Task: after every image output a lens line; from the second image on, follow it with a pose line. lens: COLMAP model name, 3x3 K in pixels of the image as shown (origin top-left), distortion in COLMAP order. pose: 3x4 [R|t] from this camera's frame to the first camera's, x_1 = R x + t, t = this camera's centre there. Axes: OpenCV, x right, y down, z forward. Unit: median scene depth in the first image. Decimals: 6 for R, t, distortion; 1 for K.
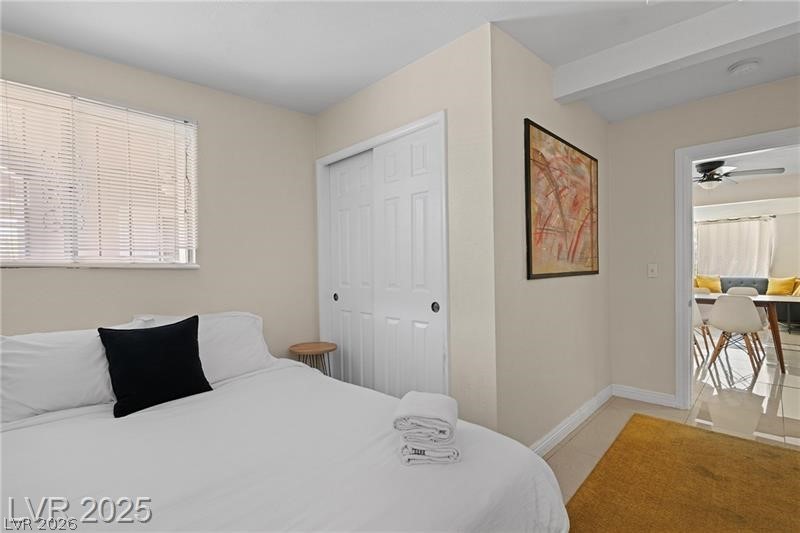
lens RADIAL K [[366.2, 0, 400.0], [0, 366.2, 266.5], [0, 0, 1]] dist [0.000053, -0.000032]
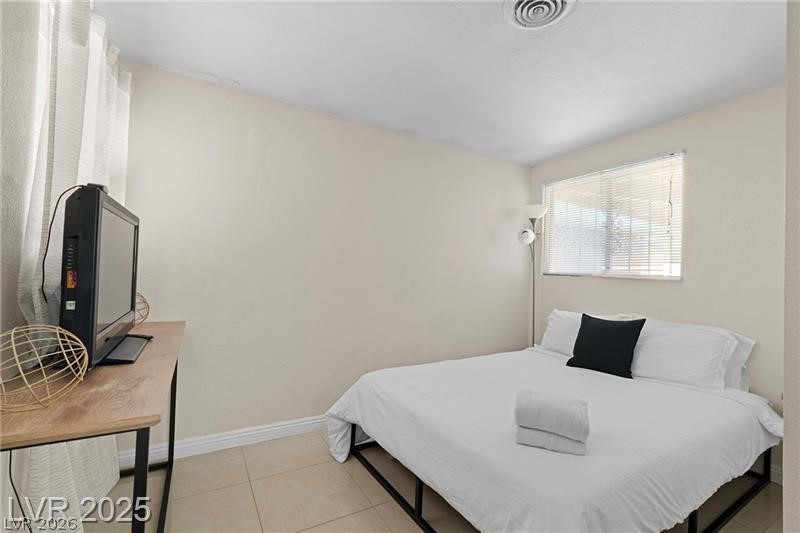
lens RADIAL K [[366.2, 0, 400.0], [0, 366.2, 266.5], [0, 0, 1]] dist [0.000053, -0.000032]
pose [[-0.237480, -0.007646, -0.971362, 0.818468], [-0.033745, 0.999430, 0.000383, -0.012495], [0.970806, 0.032869, -0.237602, 0.497921]]
